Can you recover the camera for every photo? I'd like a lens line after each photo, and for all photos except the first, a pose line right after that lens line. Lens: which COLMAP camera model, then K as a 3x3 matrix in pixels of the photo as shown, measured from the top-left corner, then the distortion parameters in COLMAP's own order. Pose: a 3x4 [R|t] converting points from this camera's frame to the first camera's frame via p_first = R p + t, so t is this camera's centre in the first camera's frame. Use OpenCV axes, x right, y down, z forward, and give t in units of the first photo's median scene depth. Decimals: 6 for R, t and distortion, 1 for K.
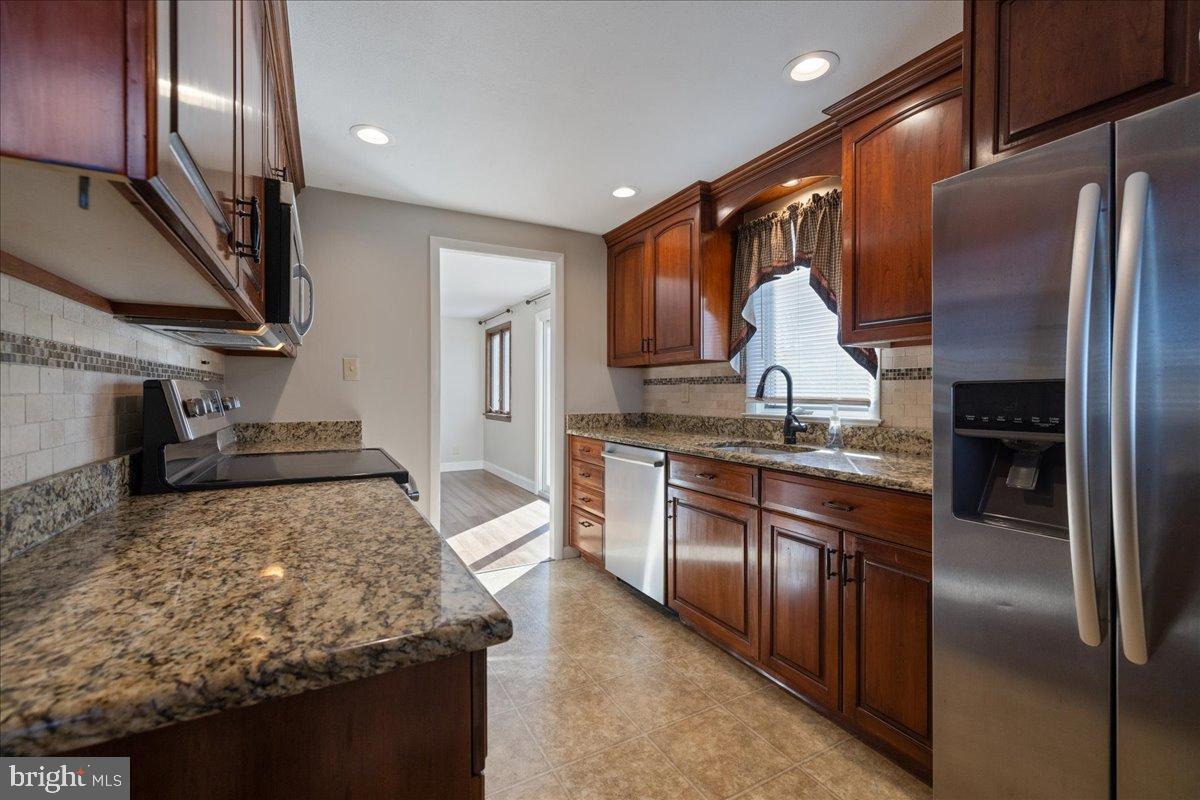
lens RADIAL K [[501.9, 0, 600.0], [0, 501.9, 400.0], [0, 0, 1]] dist [0.001855, 0.000166]
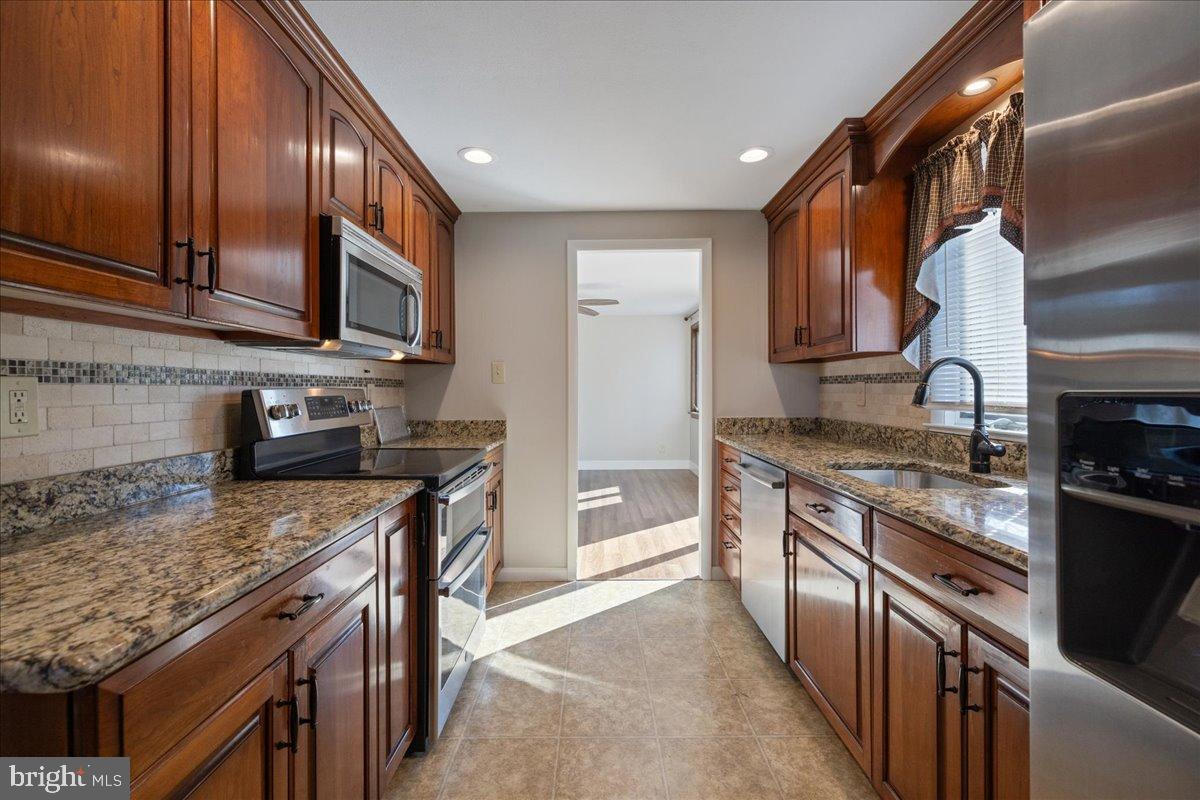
lens RADIAL K [[510.4, 0, 597.8], [0, 510.4, 393.1], [0, 0, 1]] dist [0.000020, -0.000003]
pose [[0.877568, 0.000368, -0.479452, 0.235614], [-0.002803, 0.999987, -0.004363, -0.013628], [0.479444, 0.005173, 0.877557, 0.135713]]
